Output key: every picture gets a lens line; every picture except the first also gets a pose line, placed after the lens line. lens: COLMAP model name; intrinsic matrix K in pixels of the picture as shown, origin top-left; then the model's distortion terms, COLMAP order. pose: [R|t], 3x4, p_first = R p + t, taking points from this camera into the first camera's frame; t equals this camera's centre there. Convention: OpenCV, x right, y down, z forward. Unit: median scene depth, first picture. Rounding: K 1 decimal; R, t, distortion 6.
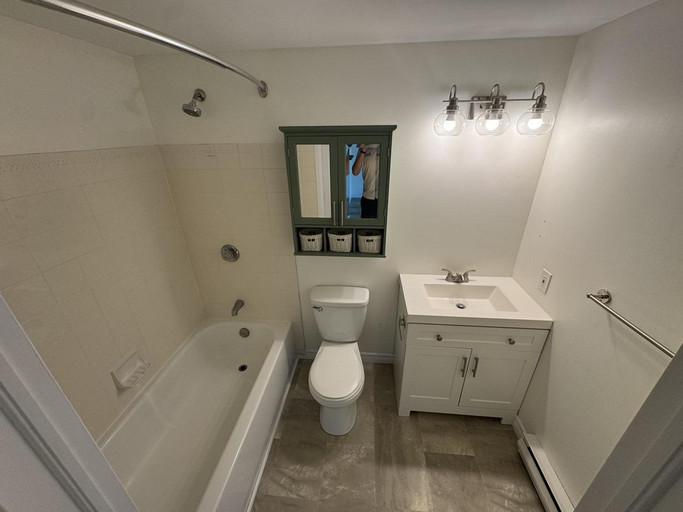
lens RADIAL K [[271.5, 0, 342.1], [0, 271.5, 255.3], [0, 0, 1]] dist [-0.002215, 0.000102]
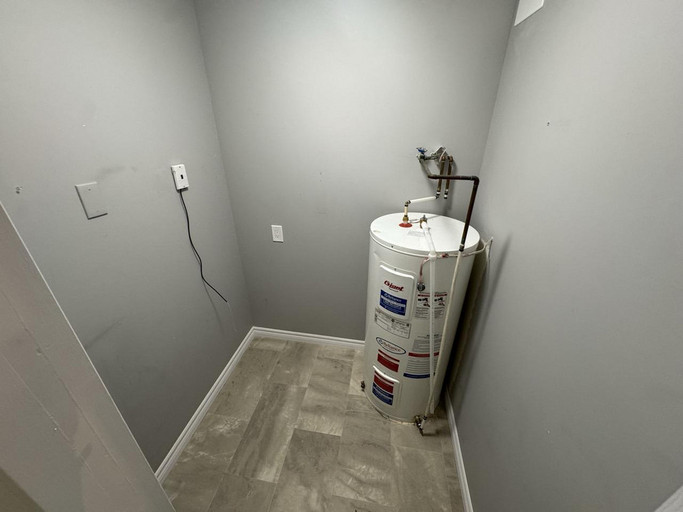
lens RADIAL K [[271.5, 0, 340.6], [0, 271.5, 256.1], [0, 0, 1]] dist [-0.002215, 0.000102]
pose [[0.997245, 0.041427, -0.061524, 0.564827], [-0.039756, 0.998813, 0.028144, 0.039272], [0.062617, -0.025620, 0.997709, 0.001592]]
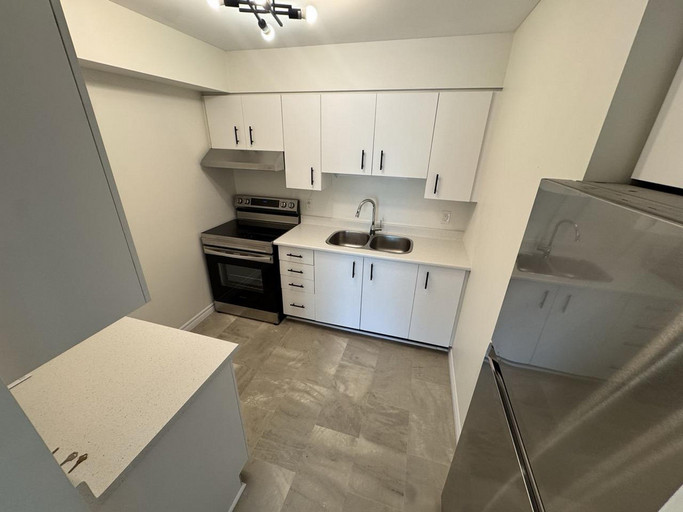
lens RADIAL K [[271.5, 0, 342.6], [0, 271.5, 255.9], [0, 0, 1]] dist [-0.002215, 0.000102]
pose [[-0.981191, -0.088865, 0.171367, -0.523624], [0.069145, 0.667041, 0.741806, -0.604896], [-0.180229, 0.739703, -0.648350, 1.356528]]
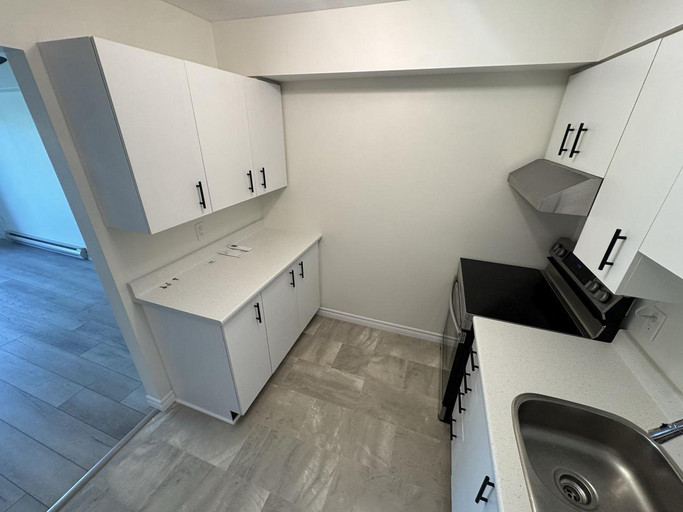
lens RADIAL K [[271.5, 0, 340.2], [0, 271.5, 255.5], [0, 0, 1]] dist [-0.002215, 0.000102]
pose [[0.247347, -0.404527, 0.880442, -0.715945], [0.391762, 0.872843, 0.290976, -0.151513], [-0.886195, 0.272952, 0.374373, 0.330159]]
